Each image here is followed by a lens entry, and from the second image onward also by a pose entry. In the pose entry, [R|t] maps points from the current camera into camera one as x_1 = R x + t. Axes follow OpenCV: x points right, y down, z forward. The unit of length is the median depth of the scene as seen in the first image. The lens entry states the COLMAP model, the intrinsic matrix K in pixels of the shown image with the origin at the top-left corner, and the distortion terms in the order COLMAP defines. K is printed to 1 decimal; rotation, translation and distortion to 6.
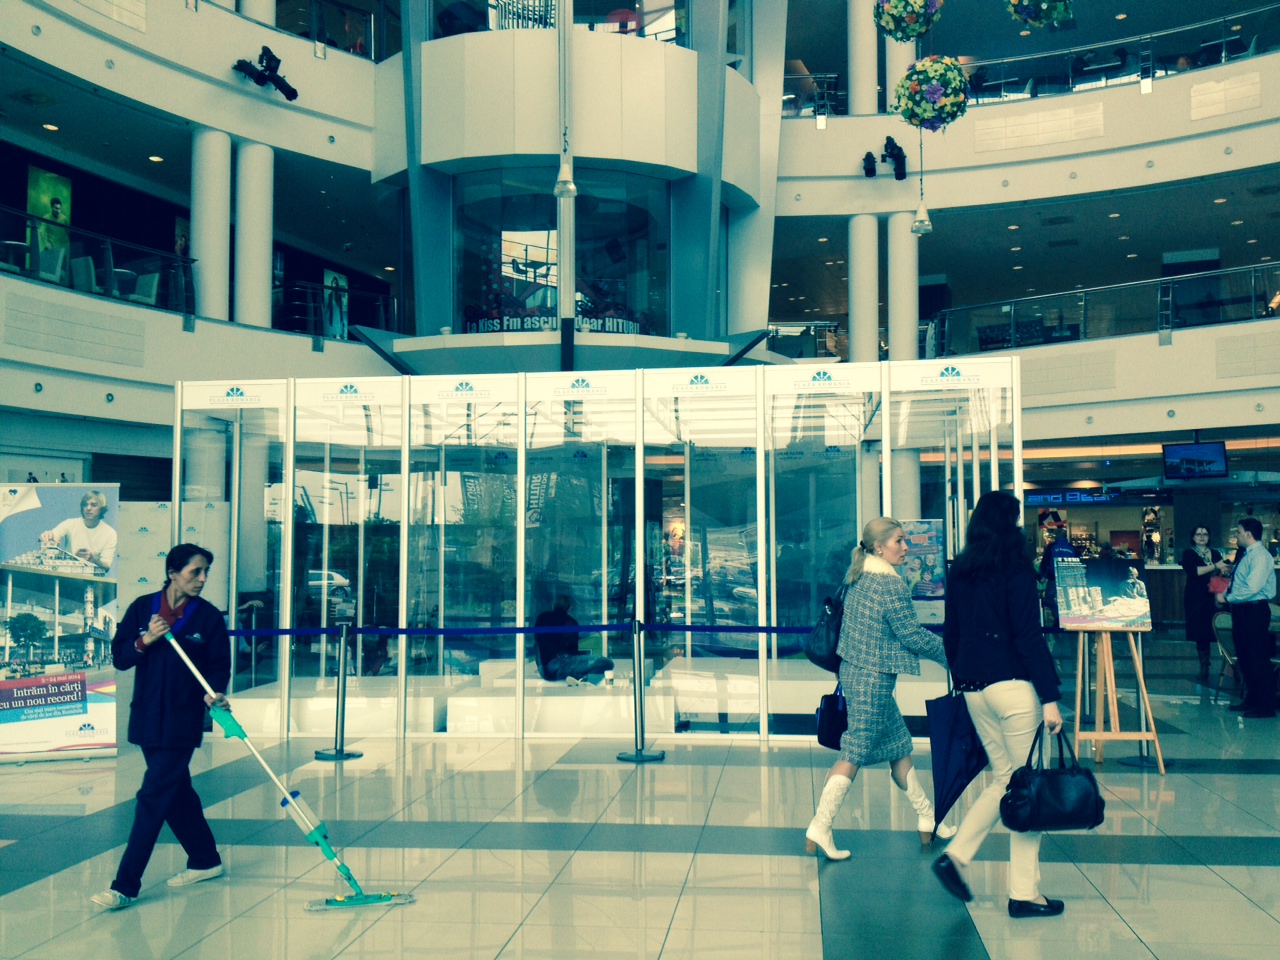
lens RADIAL K [[1285.0, 0, 640.0], [0, 1285.0, 480.0], [0, 0, 1]] dist [-0.000488, -0.014614]
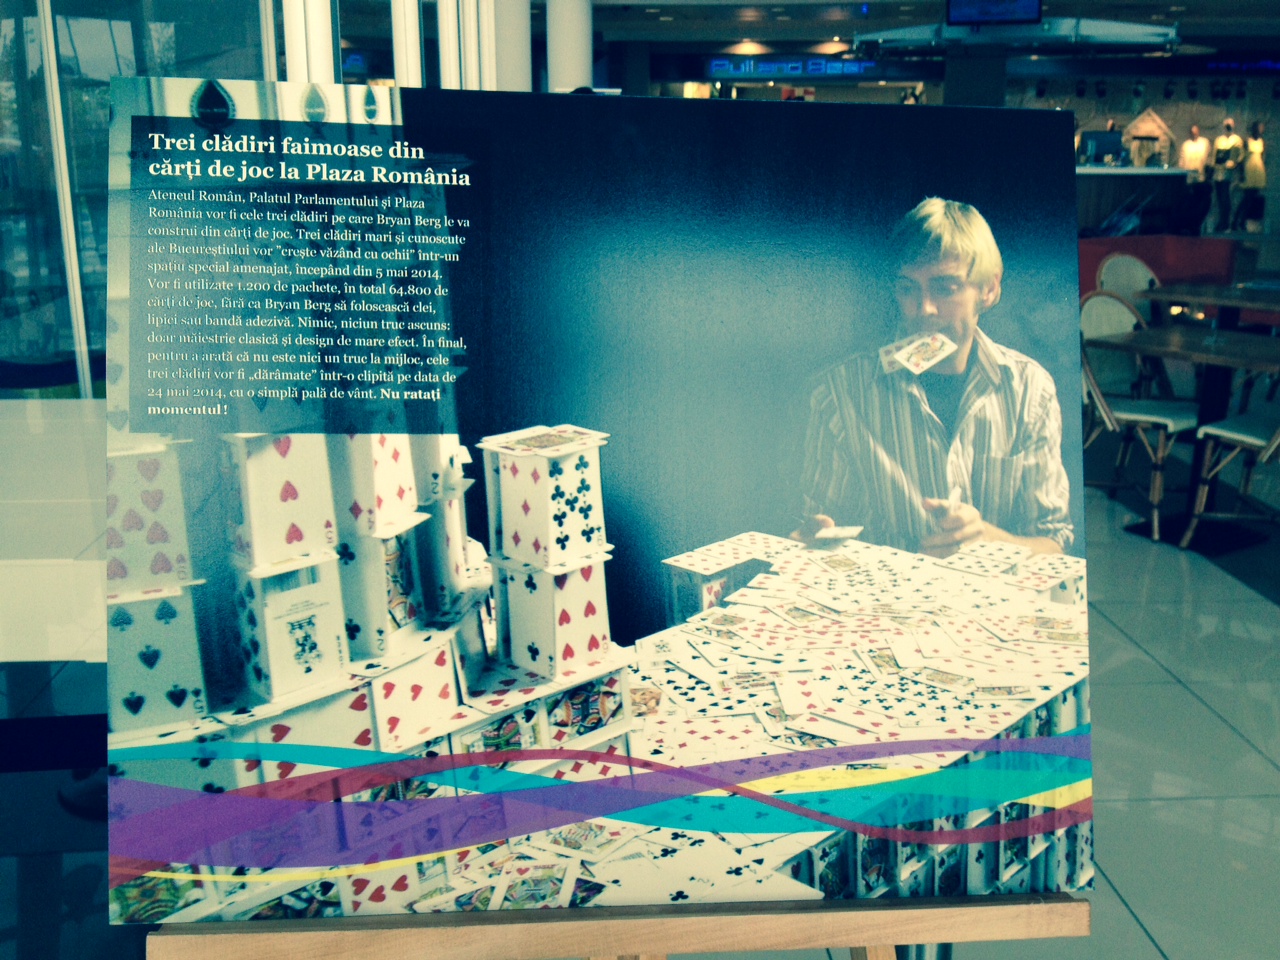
lens RADIAL K [[1285.0, 0, 640.0], [0, 1285.0, 480.0], [0, 0, 1]] dist [-0.000488, -0.014614]
pose [[0.982951, -0.037097, 0.180086, 0.345243], [-0.019319, 0.953175, 0.301801, 0.059476], [-0.182850, -0.300135, 0.936208, 0.915047]]
